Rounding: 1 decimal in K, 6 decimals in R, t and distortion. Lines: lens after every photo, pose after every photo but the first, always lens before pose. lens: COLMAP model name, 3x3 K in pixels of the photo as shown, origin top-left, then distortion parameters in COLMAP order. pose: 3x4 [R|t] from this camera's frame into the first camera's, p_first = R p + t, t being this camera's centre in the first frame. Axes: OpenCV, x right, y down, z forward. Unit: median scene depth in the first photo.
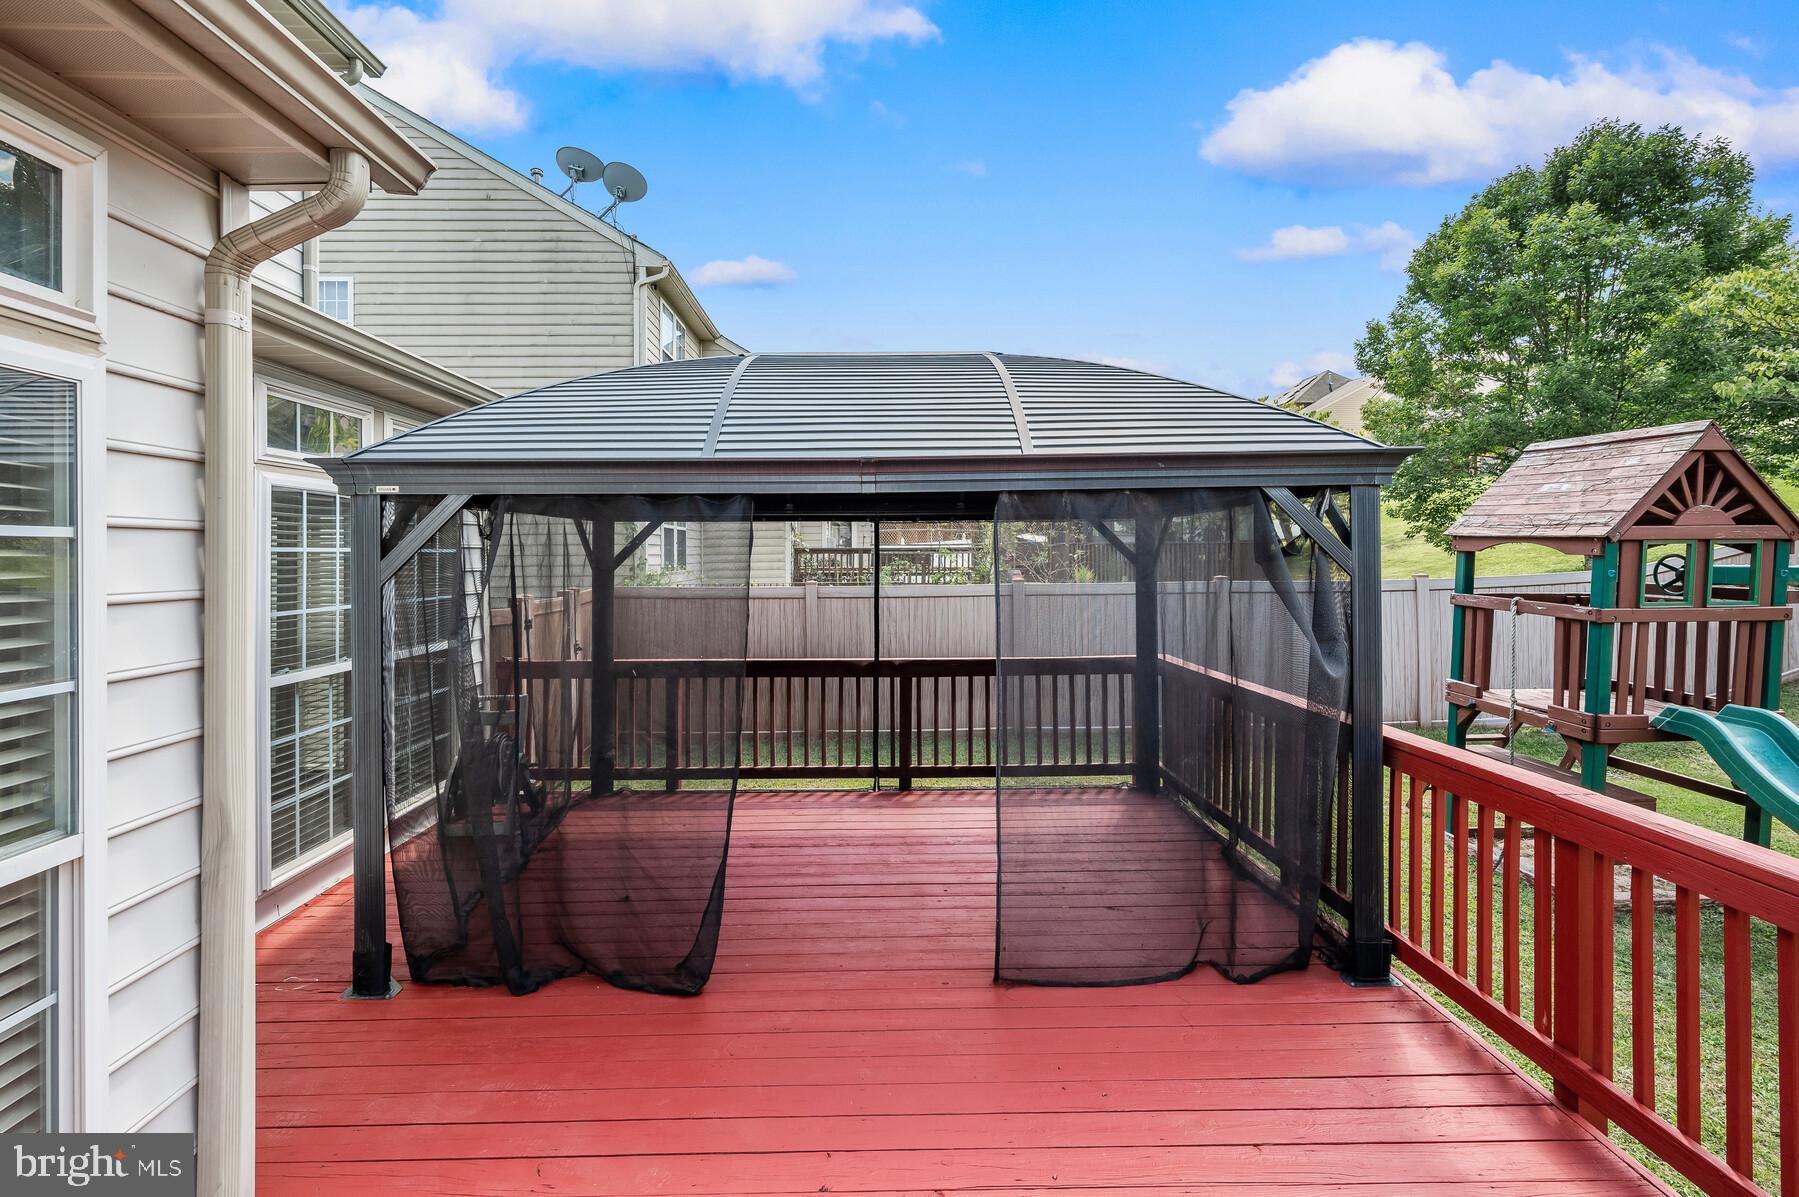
lens RADIAL K [[800.5, 0, 882.3], [0, 800.5, 556.2], [0, 0, 1]] dist [0.000944, 0.000716]
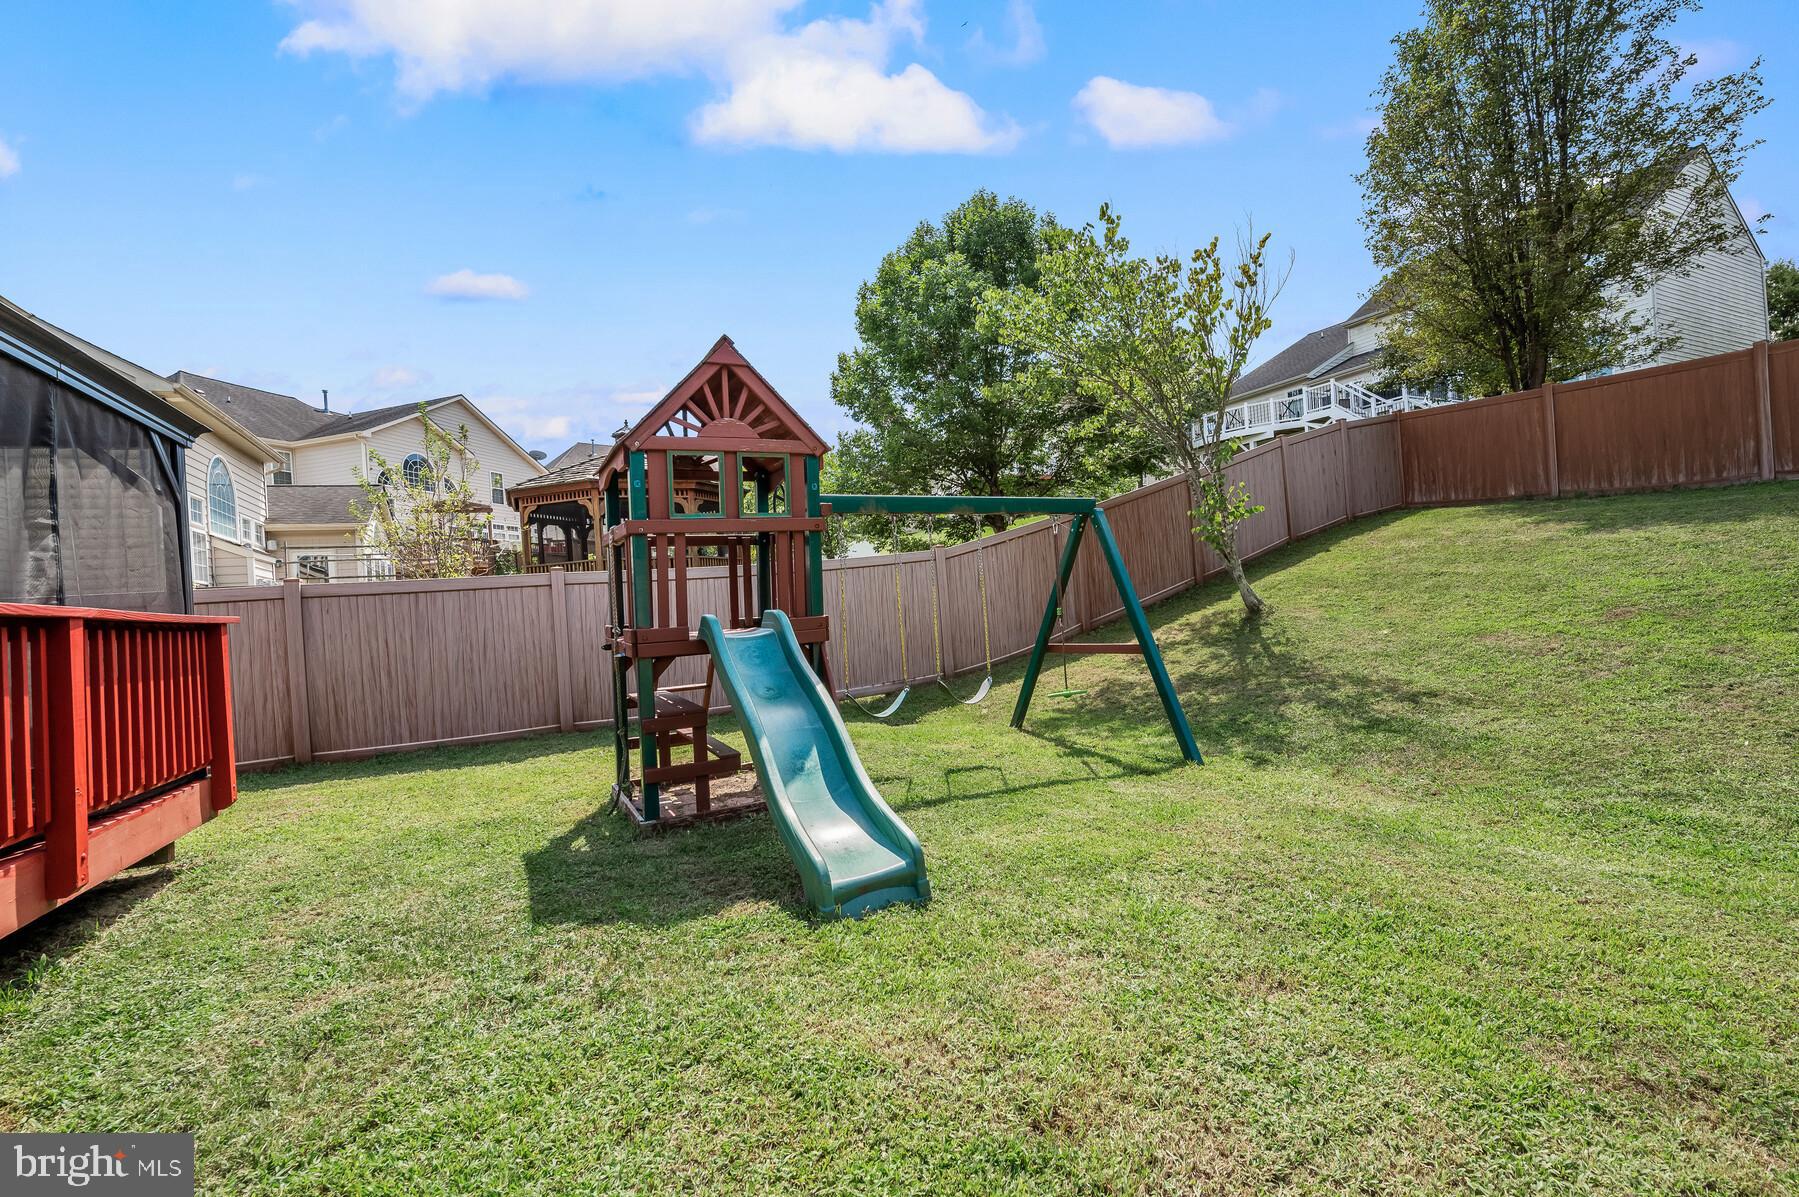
lens RADIAL K [[800.5, 0, 900.6], [0, 800.5, 600.5], [0, 0, 1]] dist [0.000944, 0.000716]
pose [[0.909257, -0.053748, 0.412751, 0.300816], [0.064582, 0.997836, -0.012331, 0.074525], [-0.411195, 0.037869, 0.910760, -0.005586]]
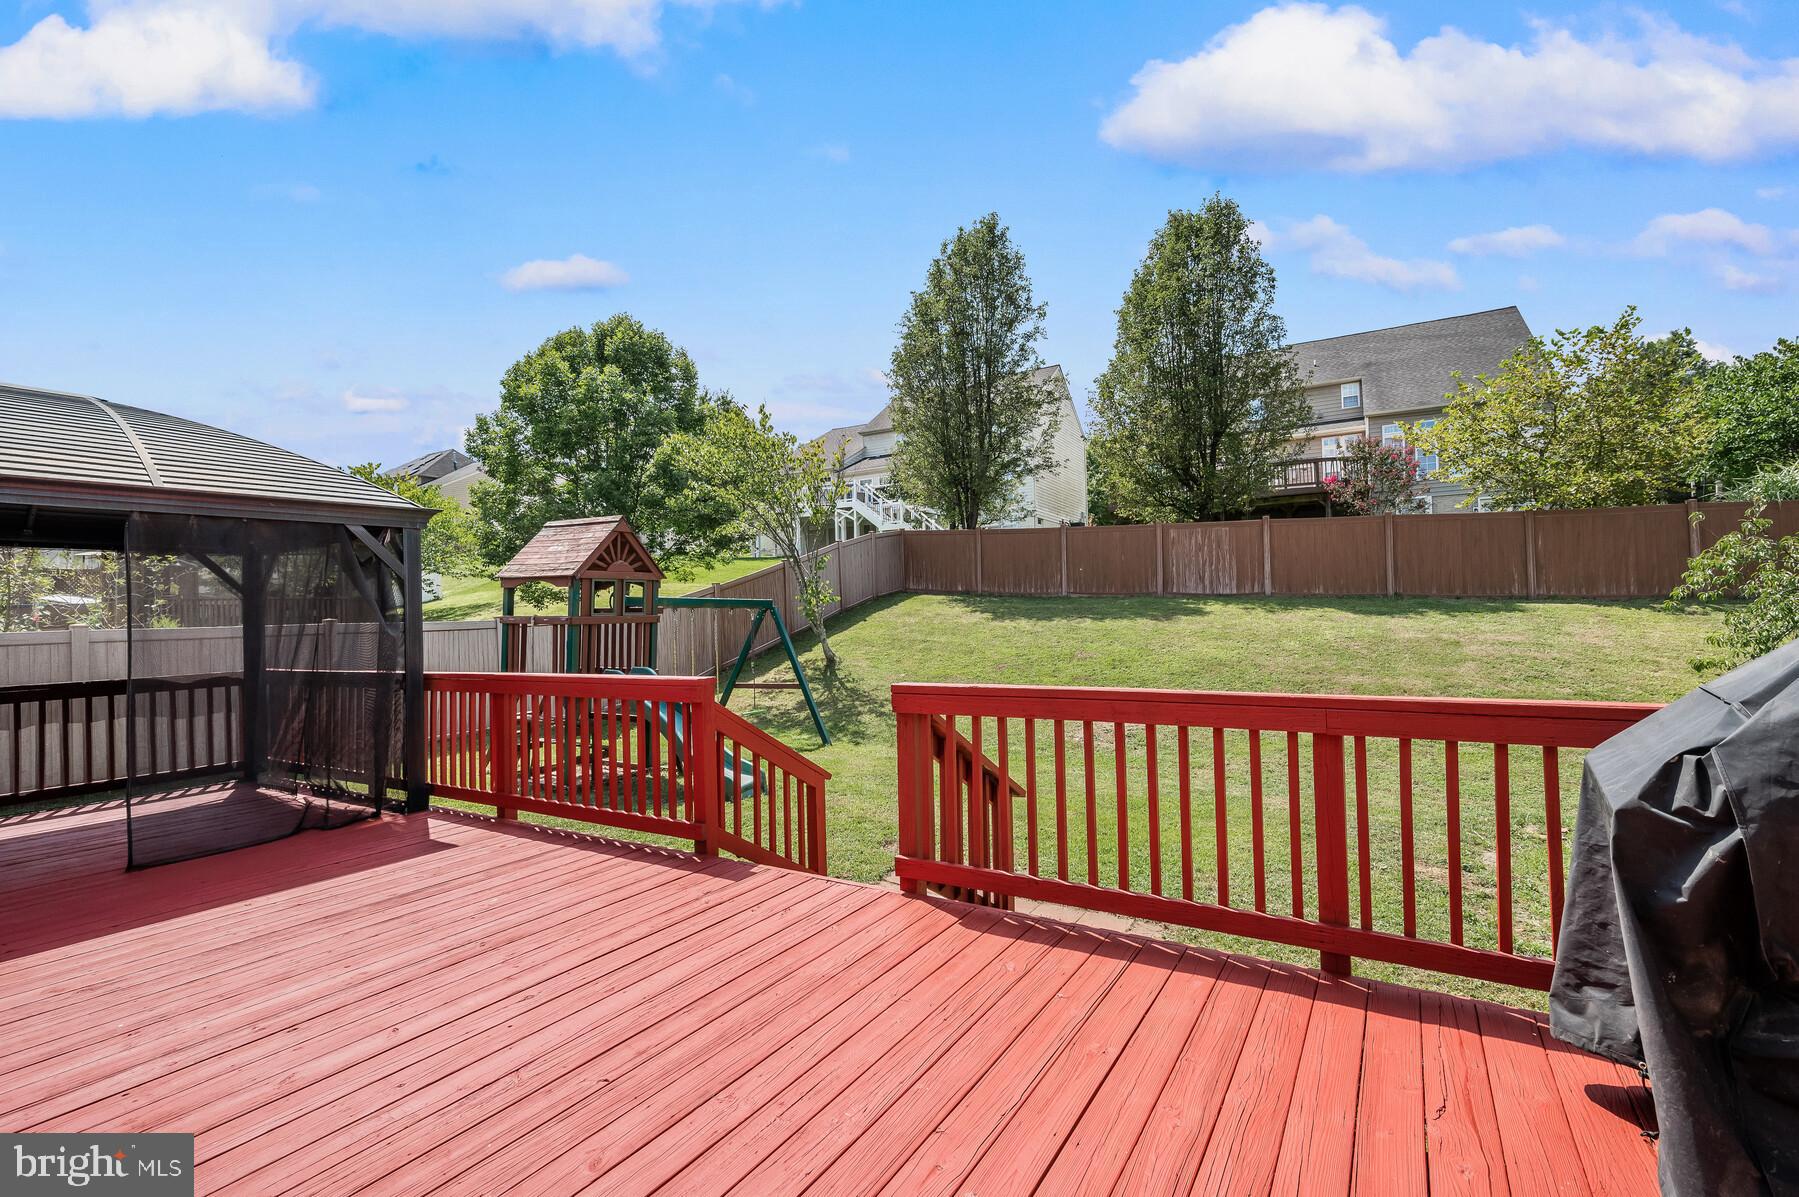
lens RADIAL K [[800.5, 0, 903.5], [0, 800.5, 596.9], [0, 0, 1]] dist [0.000944, 0.000716]
pose [[0.530015, 0.007839, 0.847952, -0.076351], [0.029326, 0.999190, -0.027568, 0.034528], [-0.847481, 0.039479, 0.529356, -0.204310]]
